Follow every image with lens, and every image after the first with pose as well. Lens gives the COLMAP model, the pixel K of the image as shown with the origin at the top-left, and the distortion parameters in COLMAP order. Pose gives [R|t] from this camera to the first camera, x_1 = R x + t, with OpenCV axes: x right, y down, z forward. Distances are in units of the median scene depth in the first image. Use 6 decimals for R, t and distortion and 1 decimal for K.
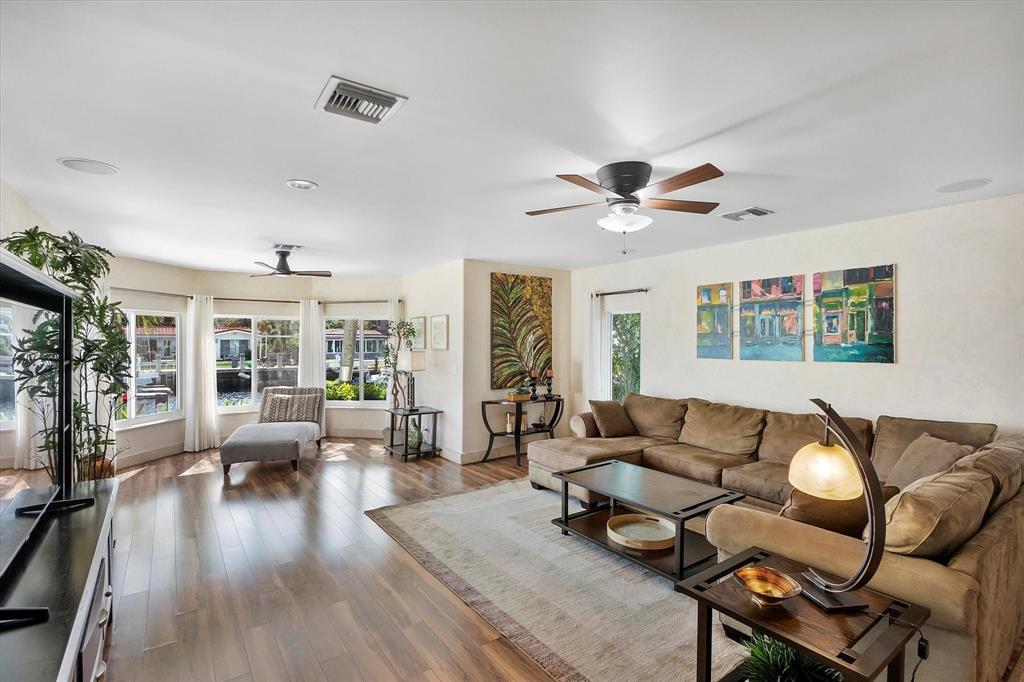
lens RADIAL K [[442.6, 0, 512.0], [0, 442.6, 341.0], [0, 0, 1]] dist [-0.004947, -0.001143]
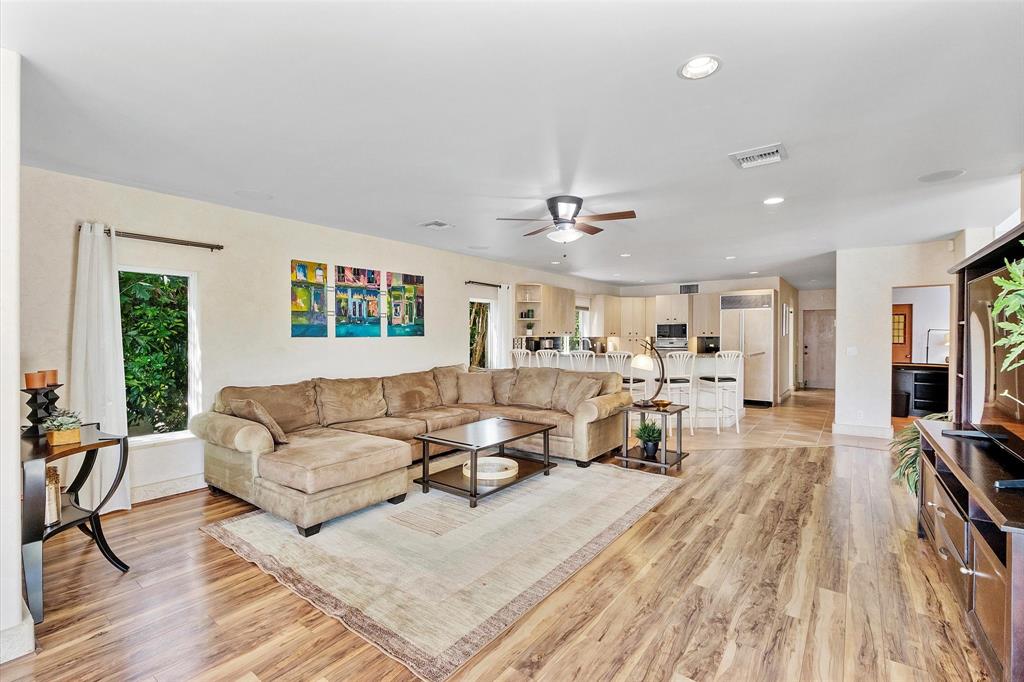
lens RADIAL K [[433.6, 0, 507.7], [0, 433.6, 337.9], [0, 0, 1]] dist [-0.003003, -0.000336]
pose [[-0.229712, -0.006592, 0.973236, -0.677194], [-0.002072, 0.999978, 0.006284, 0.039349], [-0.973256, -0.000573, -0.229721, 0.919069]]
